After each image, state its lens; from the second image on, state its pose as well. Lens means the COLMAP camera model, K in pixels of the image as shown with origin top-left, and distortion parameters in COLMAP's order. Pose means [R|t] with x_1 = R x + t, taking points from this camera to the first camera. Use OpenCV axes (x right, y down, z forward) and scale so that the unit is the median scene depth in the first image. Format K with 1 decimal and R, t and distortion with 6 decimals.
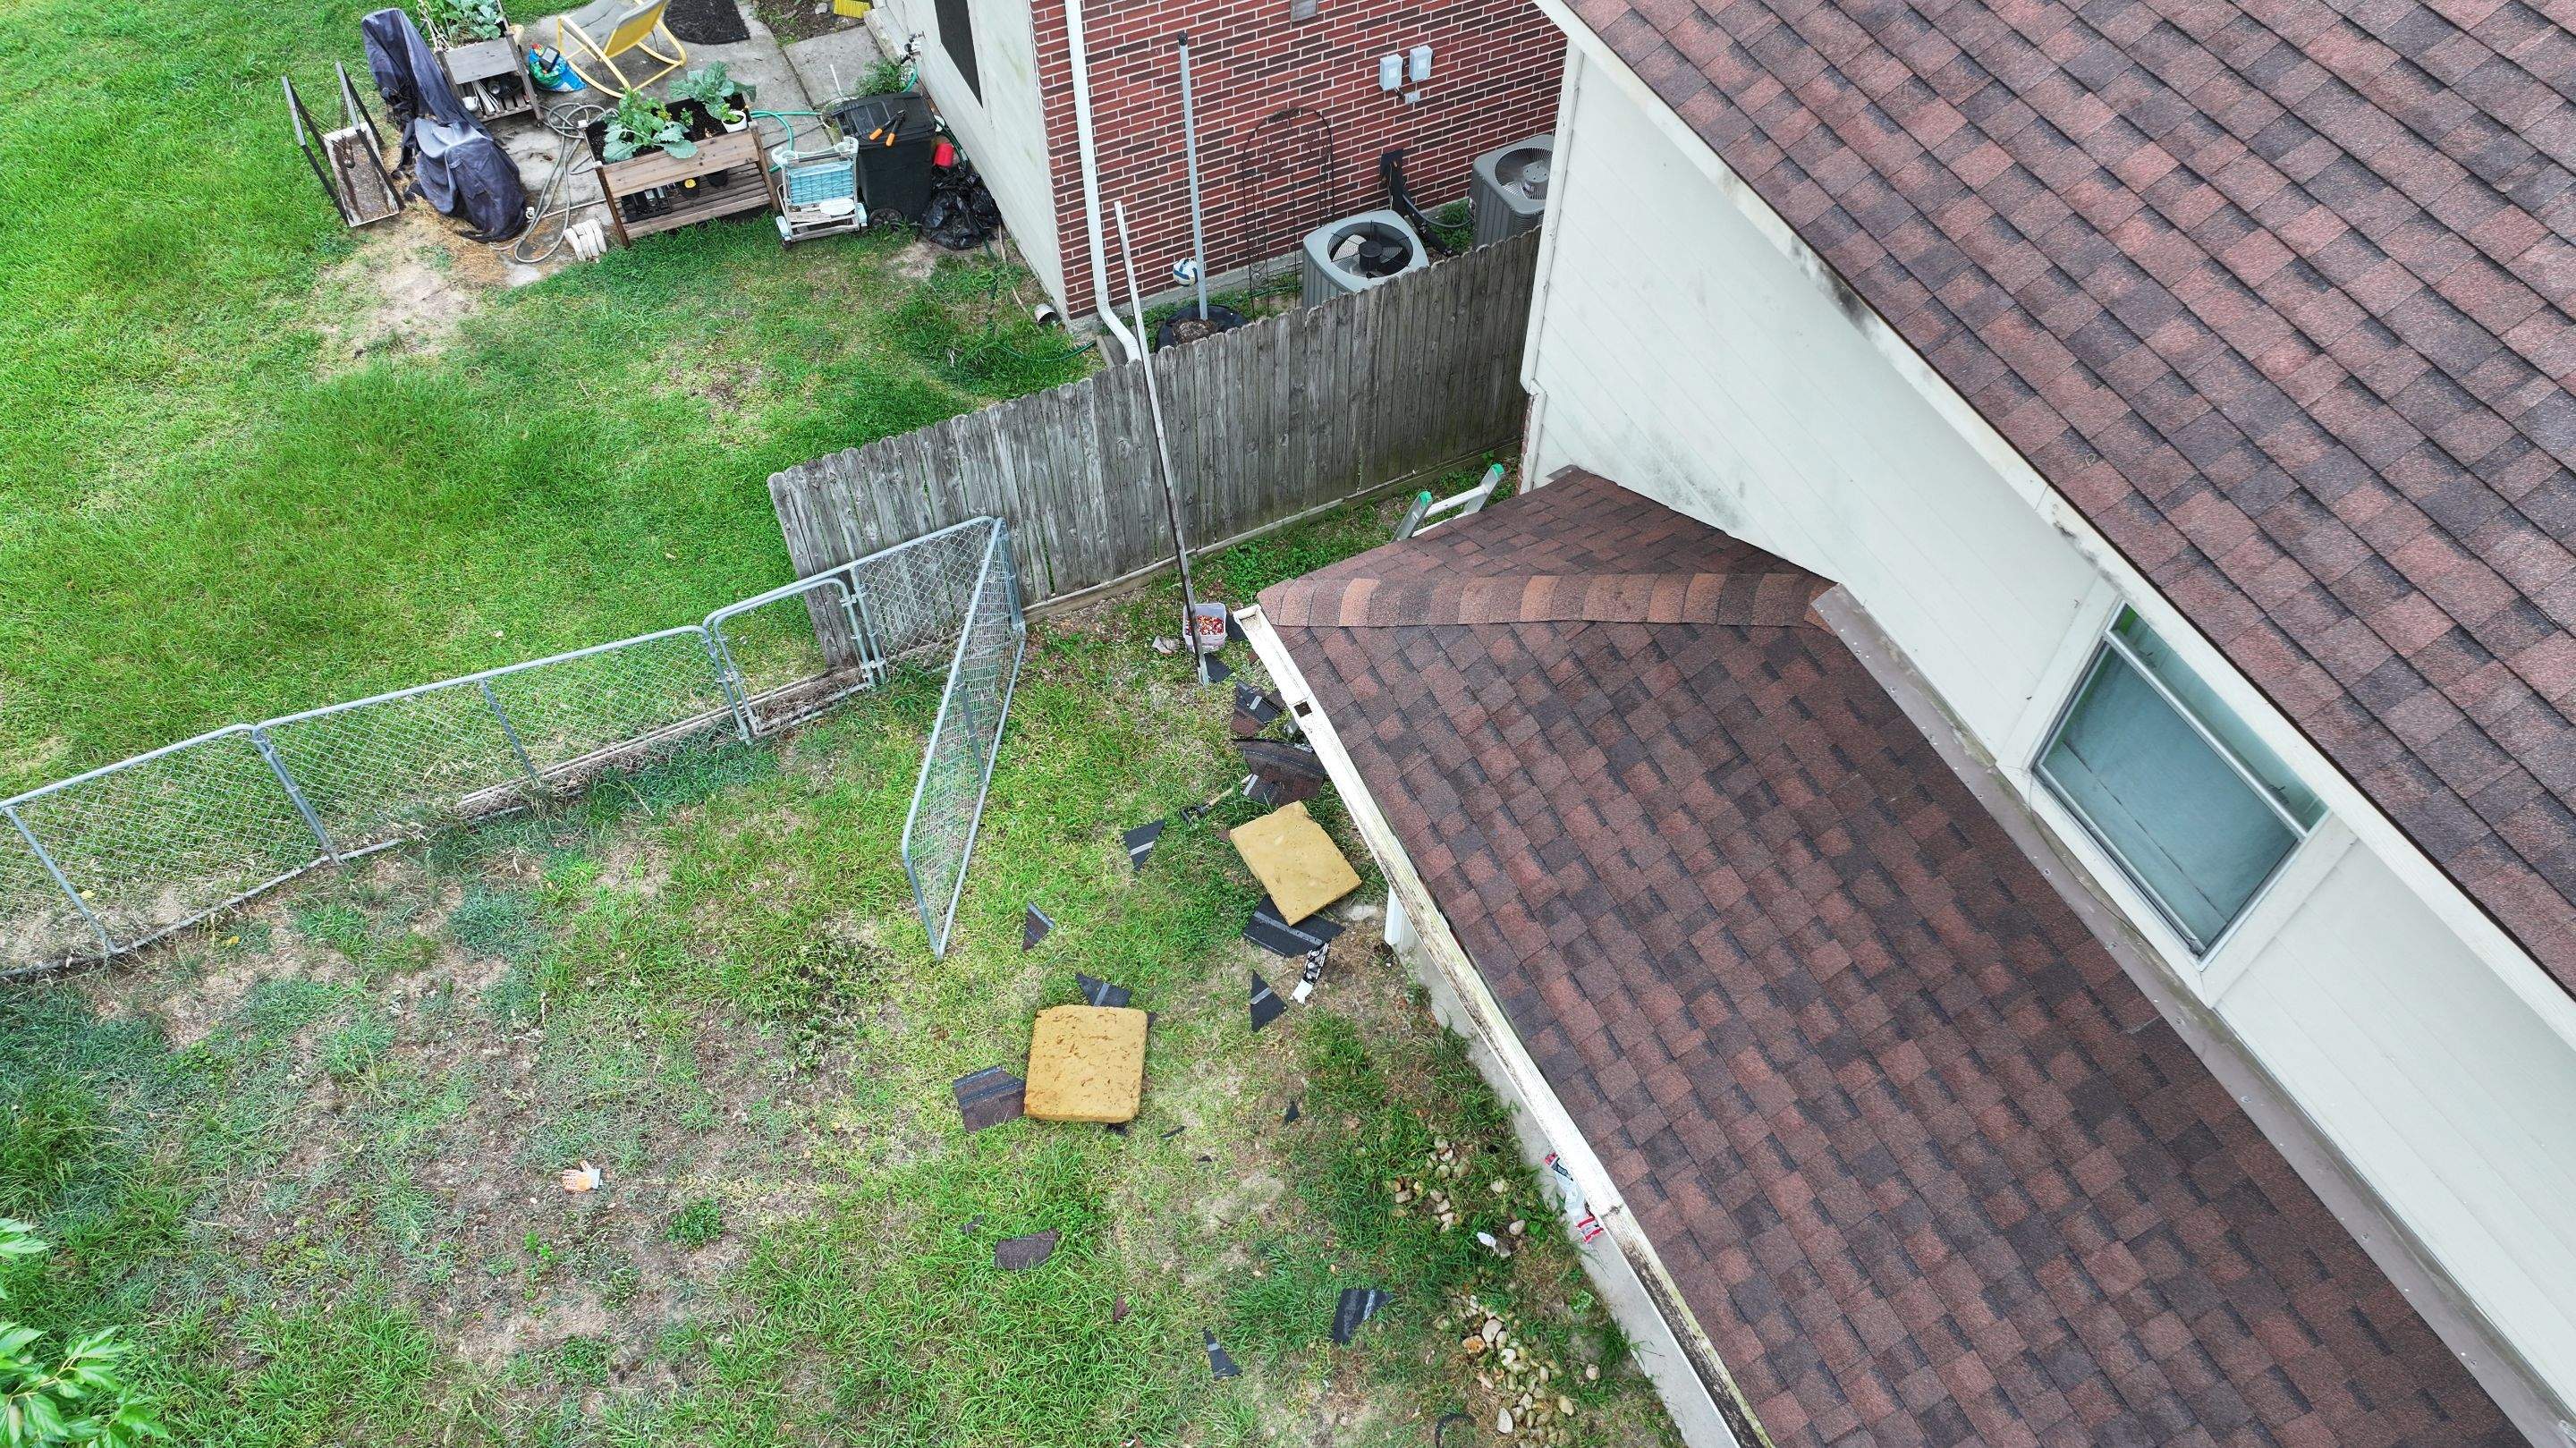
lens RADIAL K [[1794.6, 0, 1295.8], [0, 1794.6, 719.2], [0, 0, 1]] dist [0.009557, 0.006933]
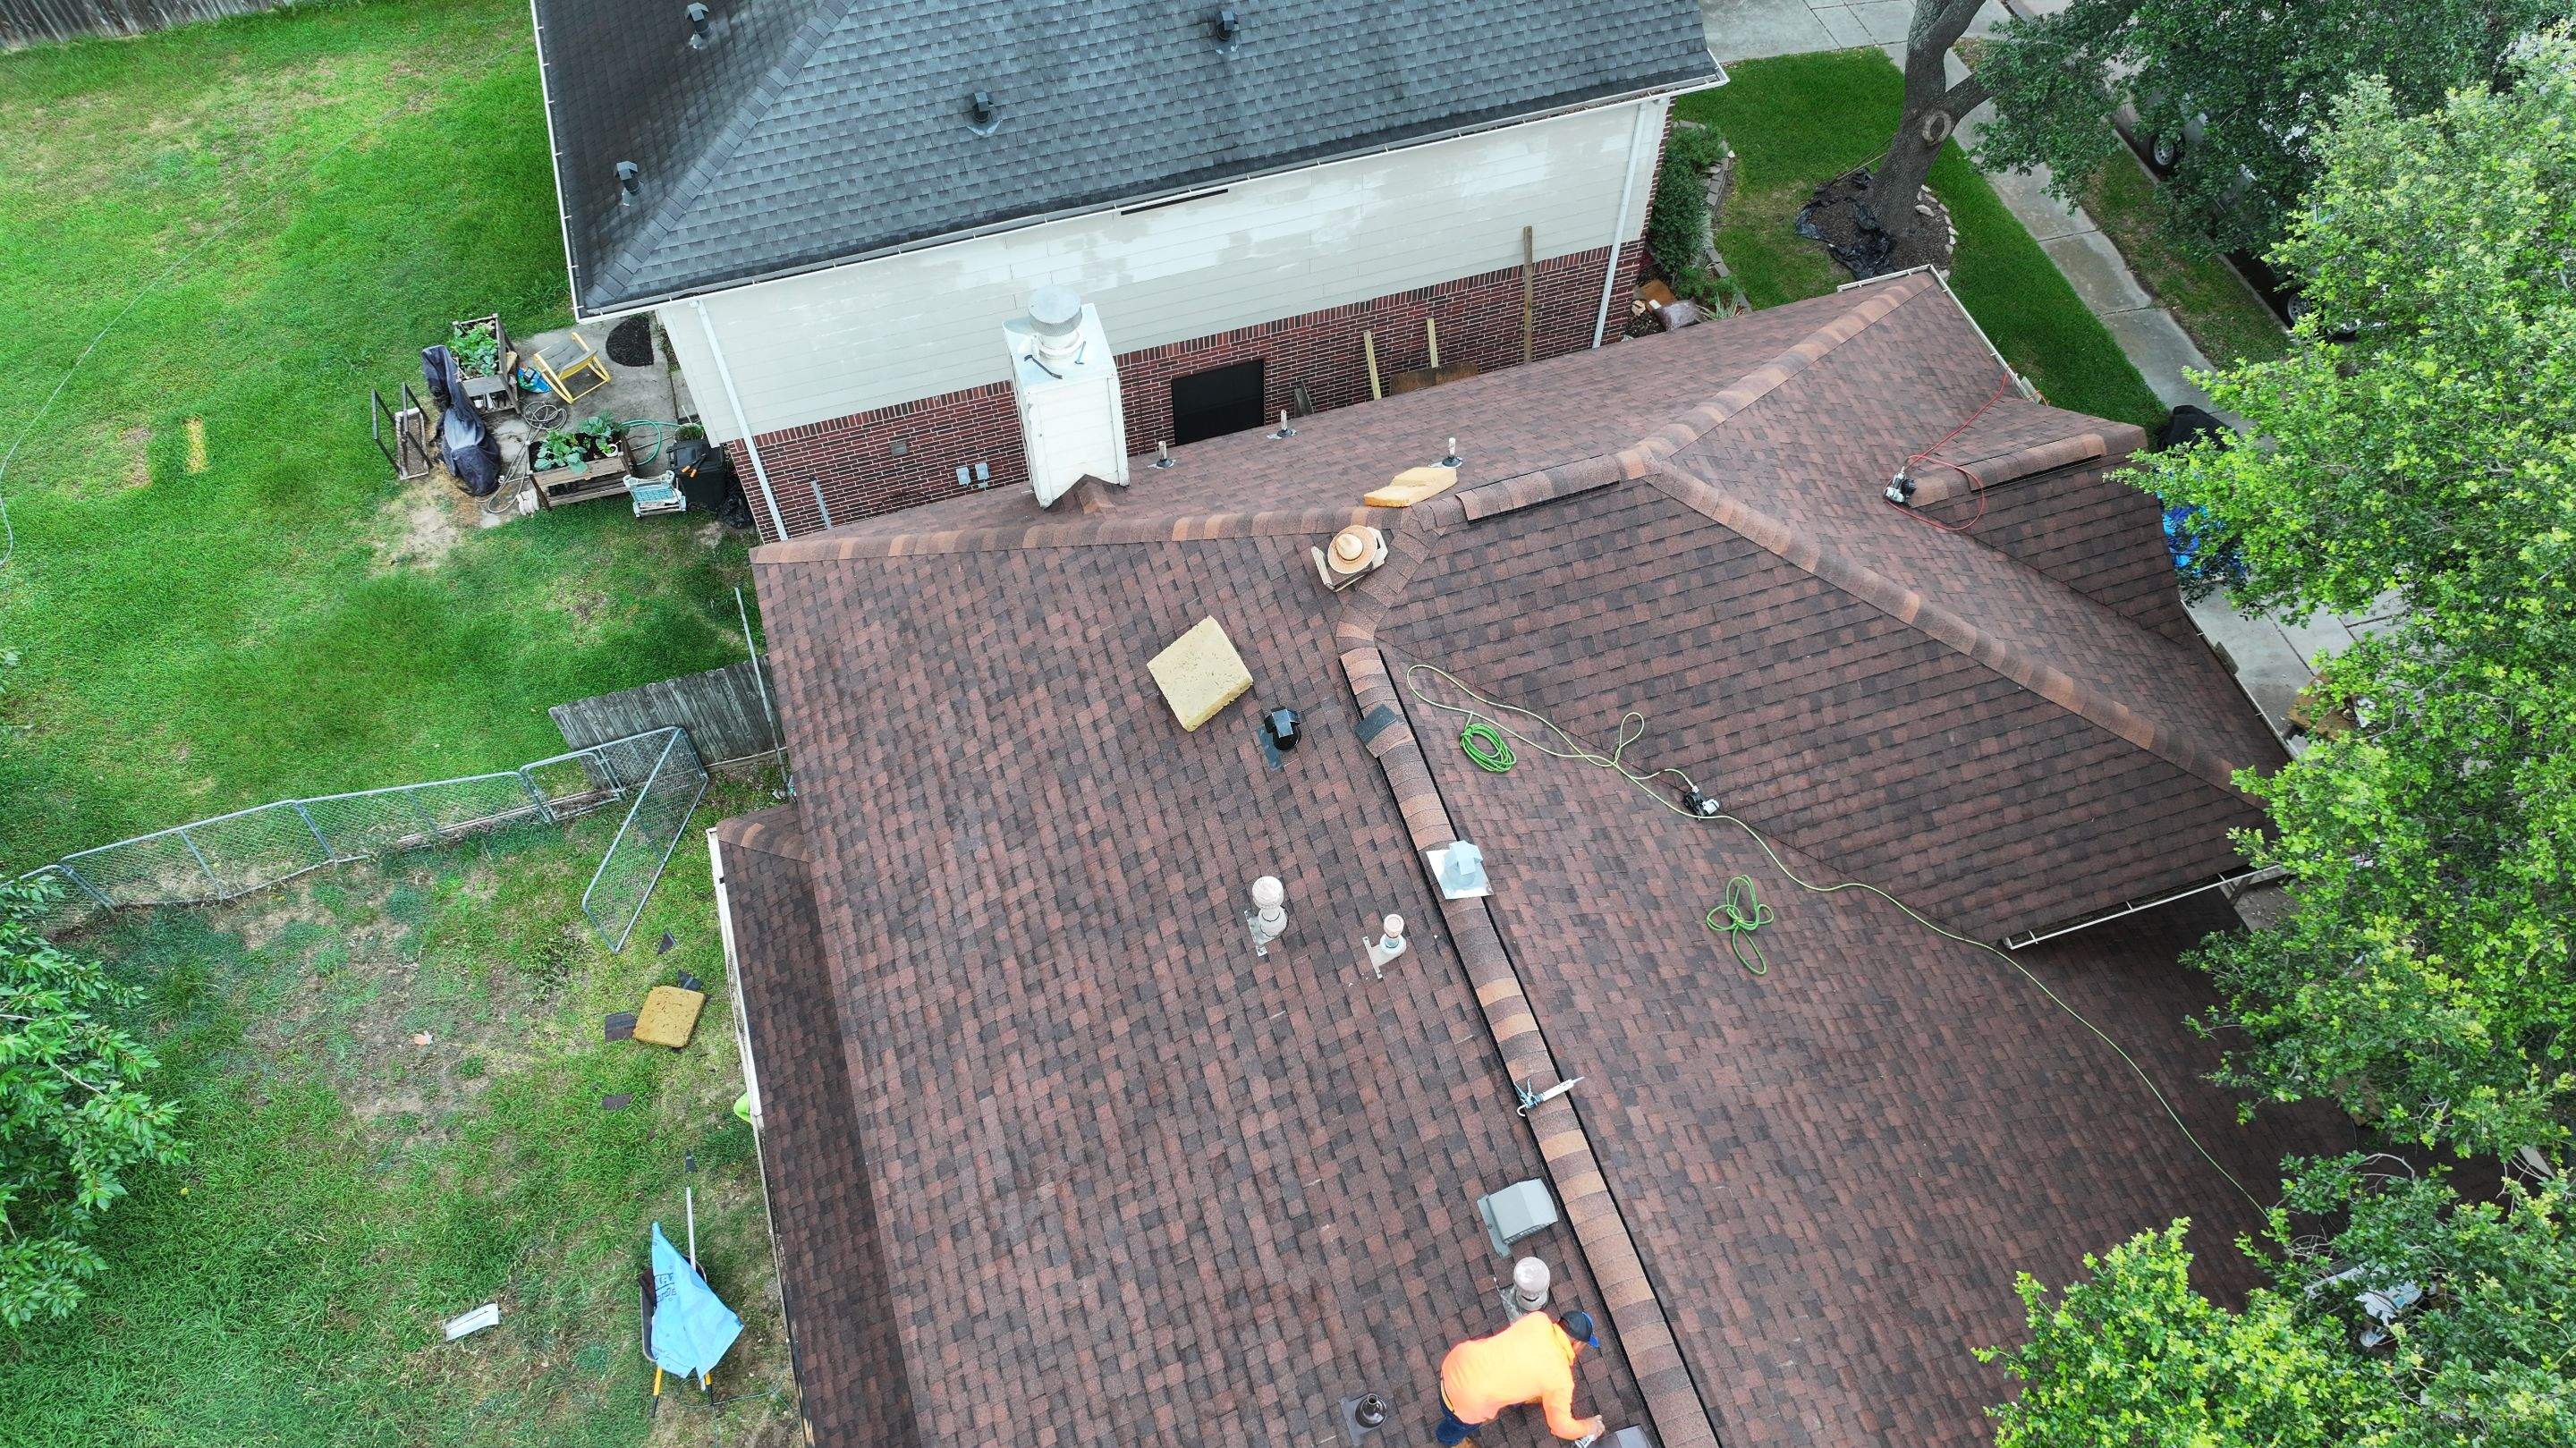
lens RADIAL K [[1794.6, 0, 1287.3], [0, 1794.6, 724.9], [0, 0, 1]] dist [0.009557, 0.006933]
pose [[0.989089, 0.121131, -0.083846, 0.681648], [-0.116618, 0.991552, 0.056792, -0.320860], [0.090017, -0.046395, 0.994859, -0.912425]]
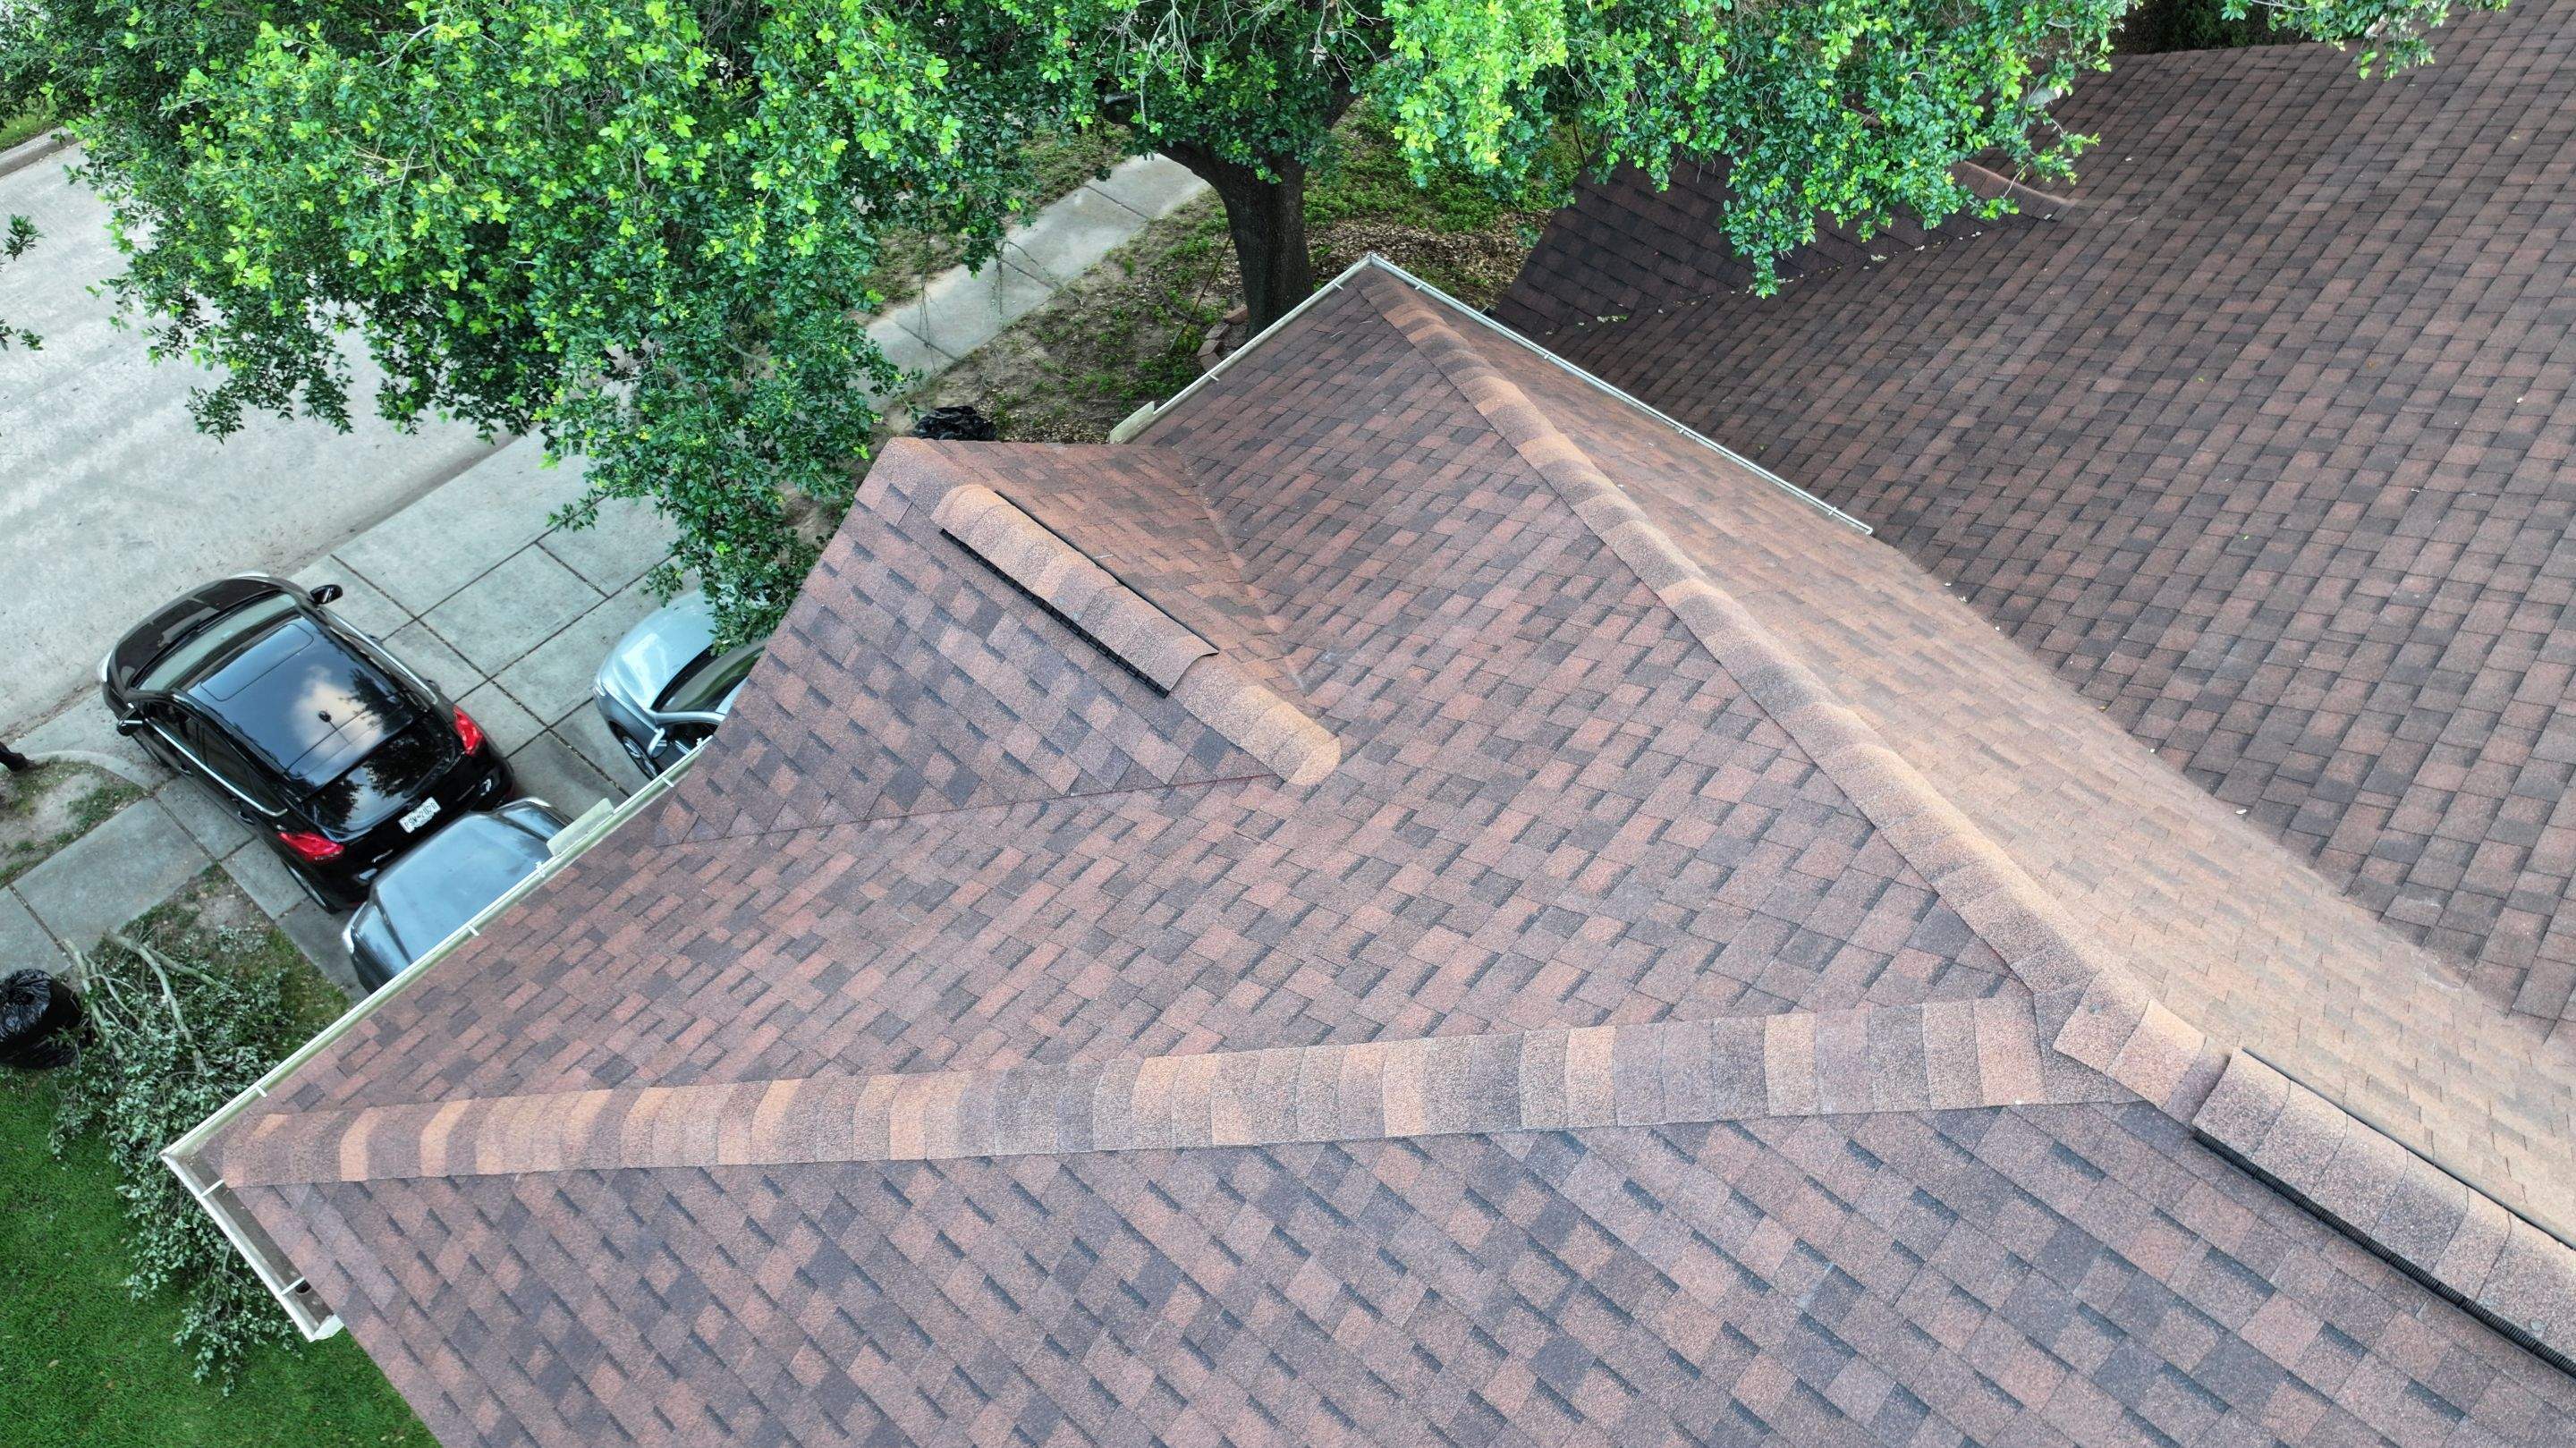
lens RADIAL K [[1794.6, 0, 1289.2], [0, 1794.6, 736.7], [0, 0, 1]] dist [0.009557, 0.006933]
pose [[-0.387395, -0.737300, 0.553457, 0.698525], [0.736373, 0.113738, 0.666947, -0.917932], [-0.554689, 0.665923, 0.498866, 0.321998]]
